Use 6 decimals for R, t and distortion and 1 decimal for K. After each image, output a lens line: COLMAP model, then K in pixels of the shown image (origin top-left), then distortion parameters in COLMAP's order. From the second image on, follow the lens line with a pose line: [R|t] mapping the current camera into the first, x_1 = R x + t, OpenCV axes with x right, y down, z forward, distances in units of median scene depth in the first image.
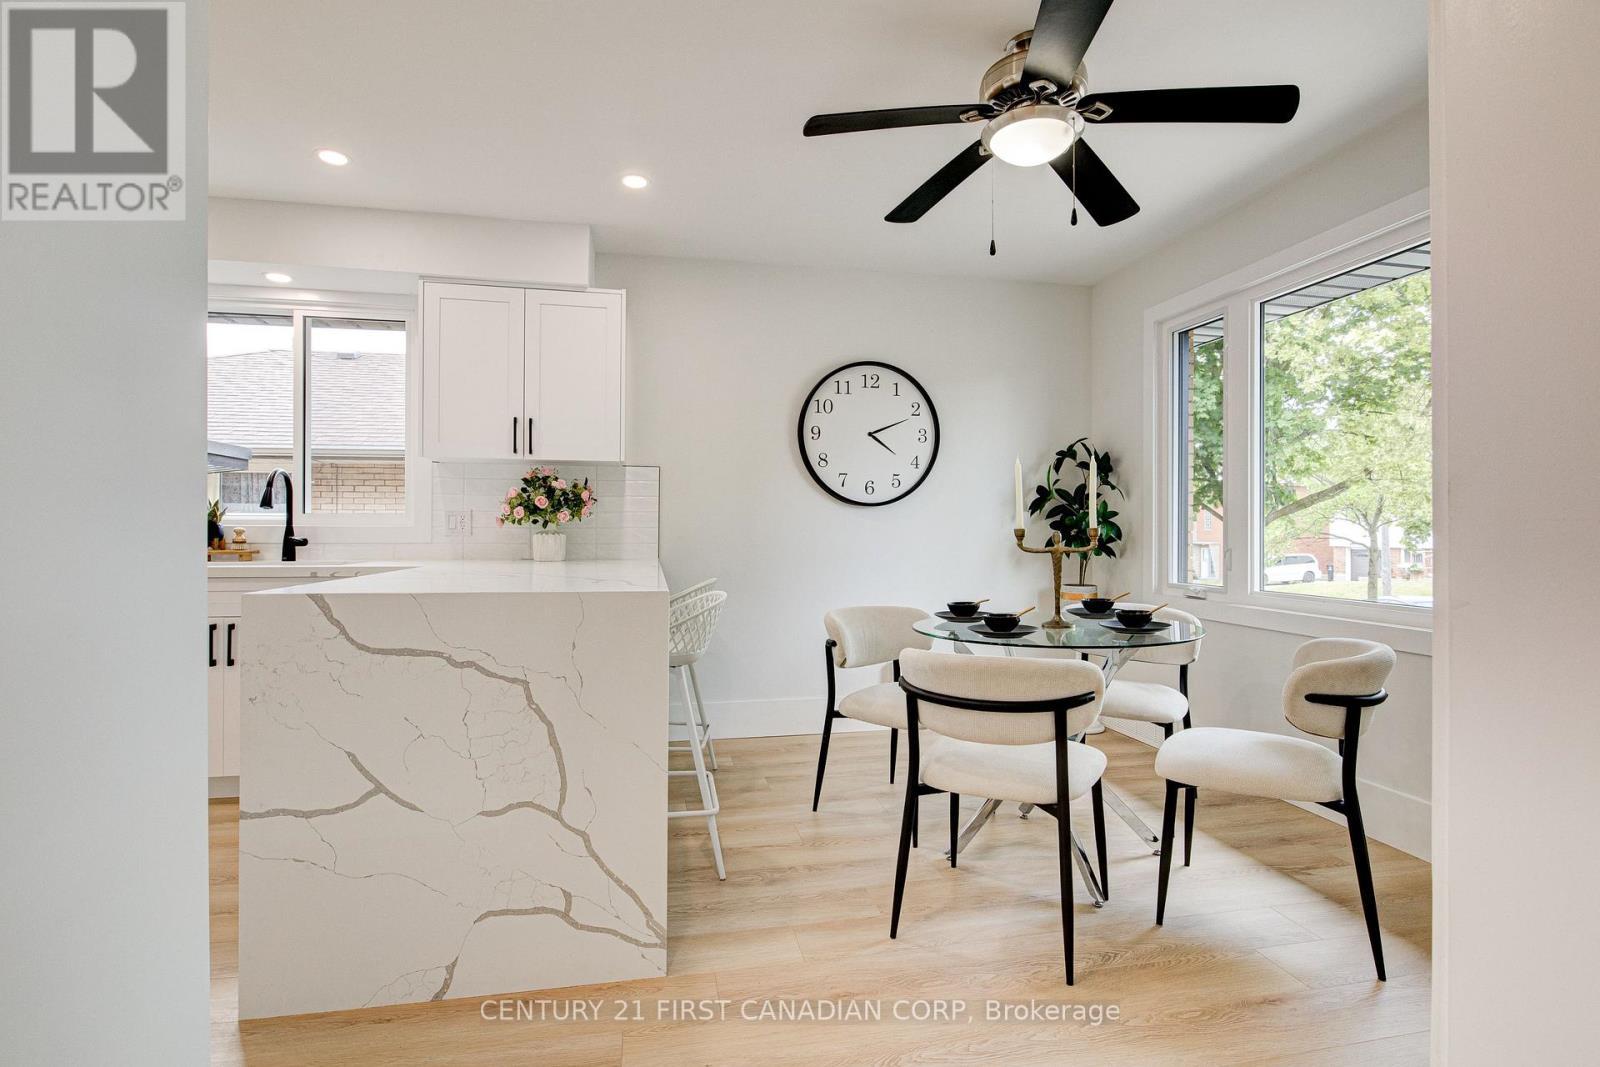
lens RADIAL K [[793.3, 0, 807.2], [0, 793.3, 526.2], [0, 0, 1]] dist [-0.009767, -0.000892]
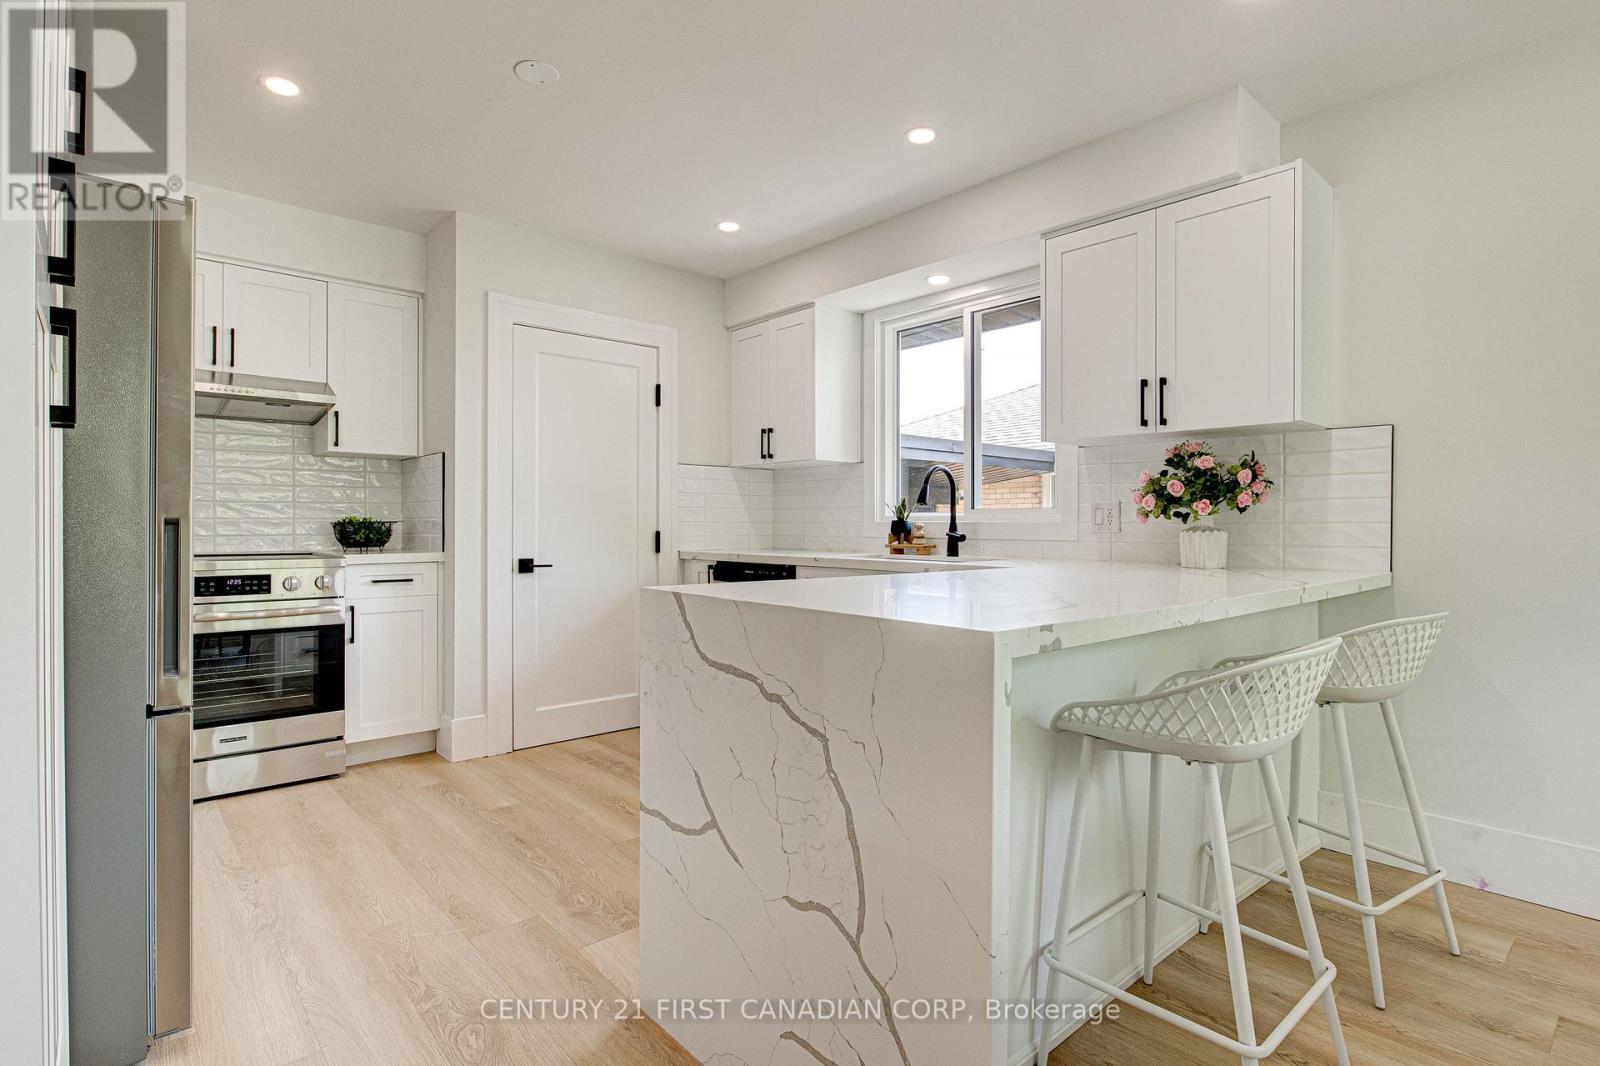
lens RADIAL K [[793.3, 0, 807.2], [0, 793.3, 525.7], [0, 0, 1]] dist [-0.009767, -0.000892]
pose [[0.505278, -0.000025, -0.862957, 0.128398], [0.002385, 0.999996, 0.001367, 0.002845], [0.862953, -0.002749, 0.505276, 0.323125]]
